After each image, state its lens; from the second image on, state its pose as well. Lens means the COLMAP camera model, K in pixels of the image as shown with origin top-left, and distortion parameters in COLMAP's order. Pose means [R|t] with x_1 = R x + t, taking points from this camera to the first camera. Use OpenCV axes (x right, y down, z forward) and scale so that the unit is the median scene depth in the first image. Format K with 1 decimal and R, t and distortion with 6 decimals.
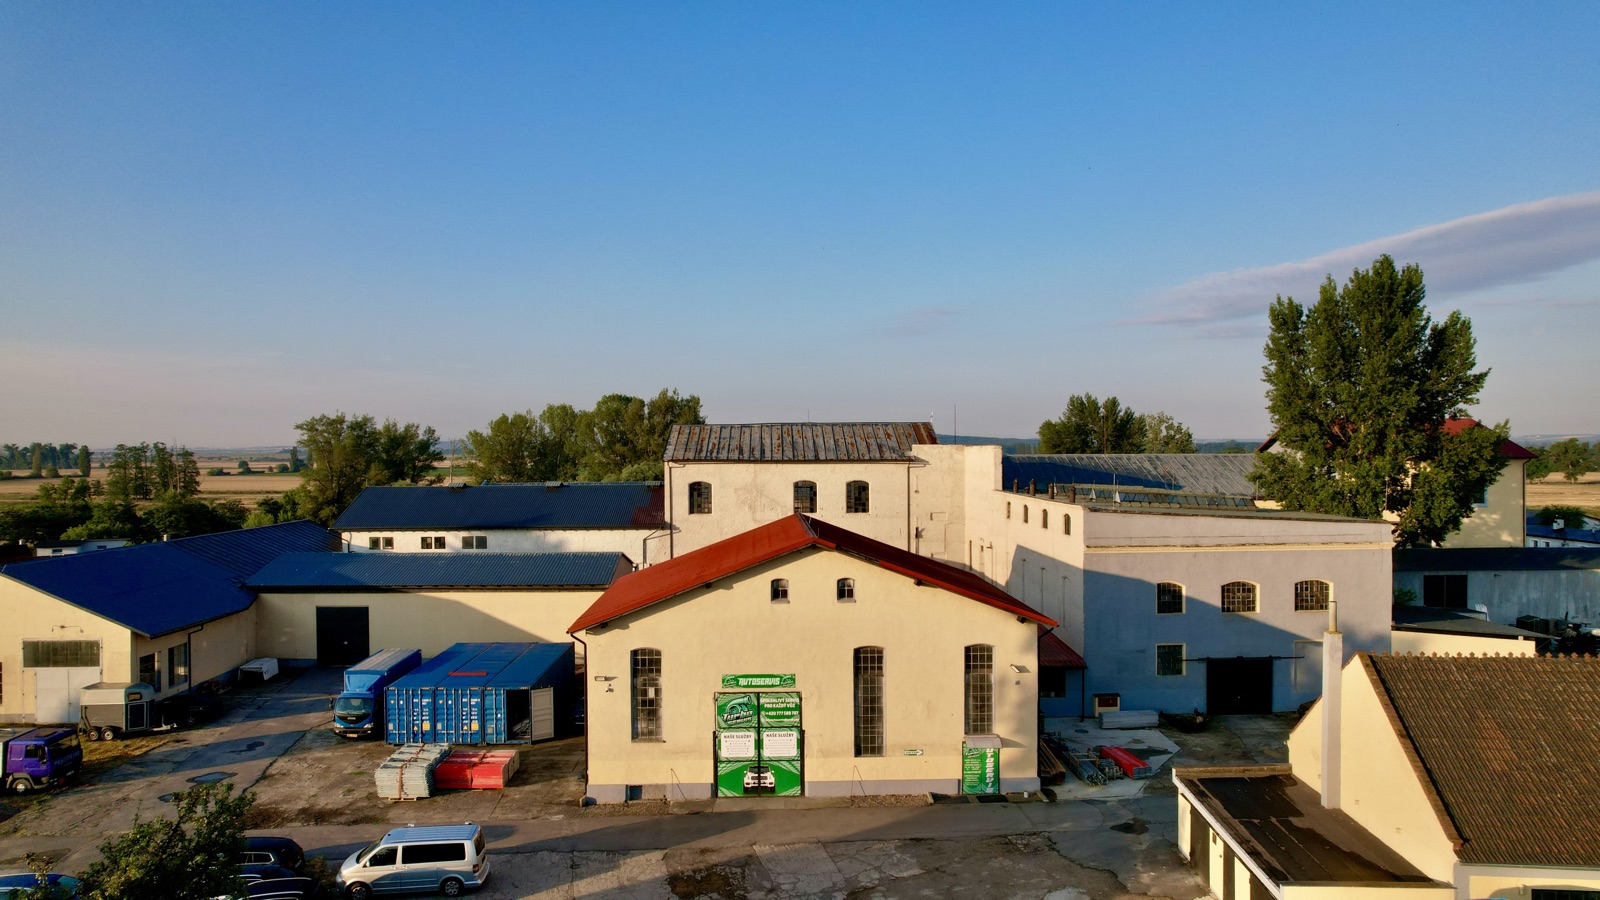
lens RADIAL K [[1020.3, 0, 800.0], [0, 1020.3, 450.0], [0, 0, 1]] dist [-0.075307, 0.070994]
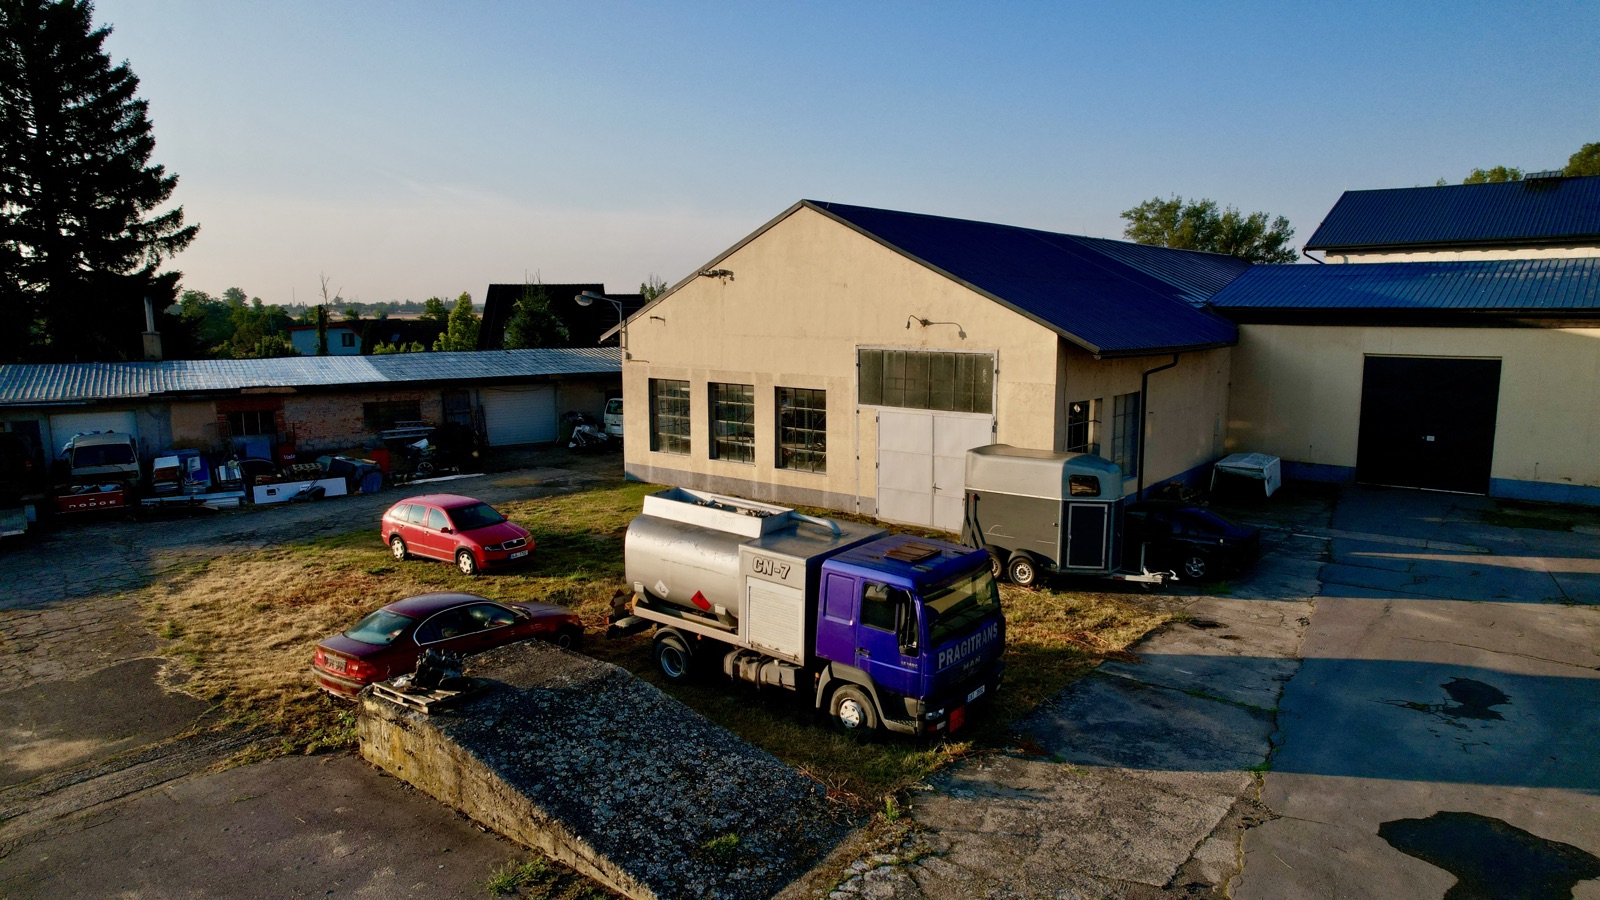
lens RADIAL K [[1020.3, 0, 800.0], [0, 1020.3, 450.0], [0, 0, 1]] dist [-0.075307, 0.070994]
pose [[0.753274, 0.100311, -0.650012, -0.379286], [-0.006408, 0.989373, 0.145257, 0.135373], [0.657676, -0.105253, 0.745912, 0.488804]]
